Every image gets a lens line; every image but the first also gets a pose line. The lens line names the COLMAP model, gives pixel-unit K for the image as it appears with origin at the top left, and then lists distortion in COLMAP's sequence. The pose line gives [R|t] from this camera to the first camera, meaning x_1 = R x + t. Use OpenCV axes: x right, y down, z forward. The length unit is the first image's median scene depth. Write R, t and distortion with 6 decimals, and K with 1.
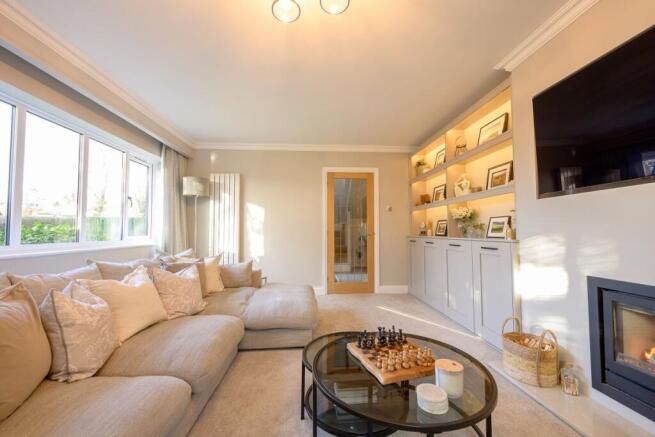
lens RADIAL K [[260.7, 0, 327.0], [0, 260.7, 219.6], [0, 0, 1]] dist [-0.010200, 0.000303]
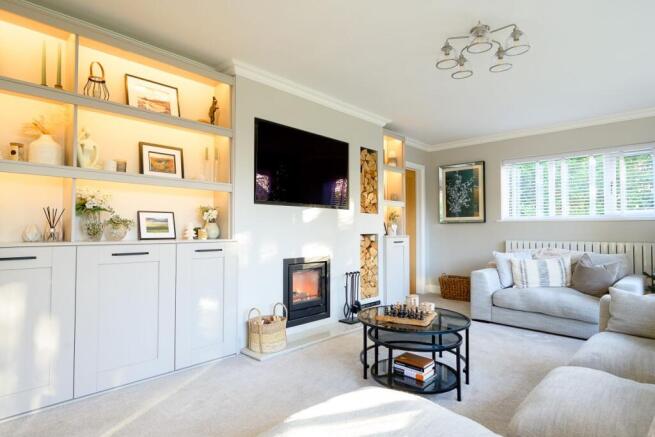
lens RADIAL K [[375.9, 0, 328.6], [0, 375.9, 222.0], [0, 0, 1]] dist [-0.000541, -0.000968]
pose [[-0.680359, 0.022726, 0.732527, -0.447185], [-0.026756, 0.998083, -0.055816, 0.061244], [-0.732391, -0.057574, -0.678446, 1.240293]]
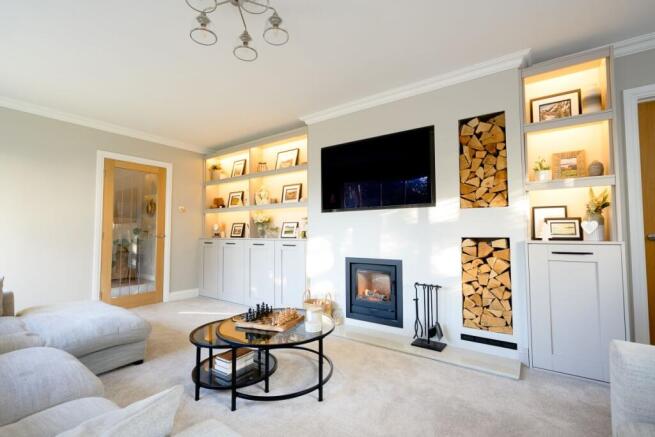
lens RADIAL K [[285.5, 0, 328.5], [0, 285.5, 218.9], [0, 0, 1]] dist [0.002406, 0.000163]
pose [[0.628463, 0.039398, 0.776841, -0.339751], [-0.031722, 0.999184, -0.025011, 0.002038], [-0.777193, -0.008925, 0.629200, -0.091503]]
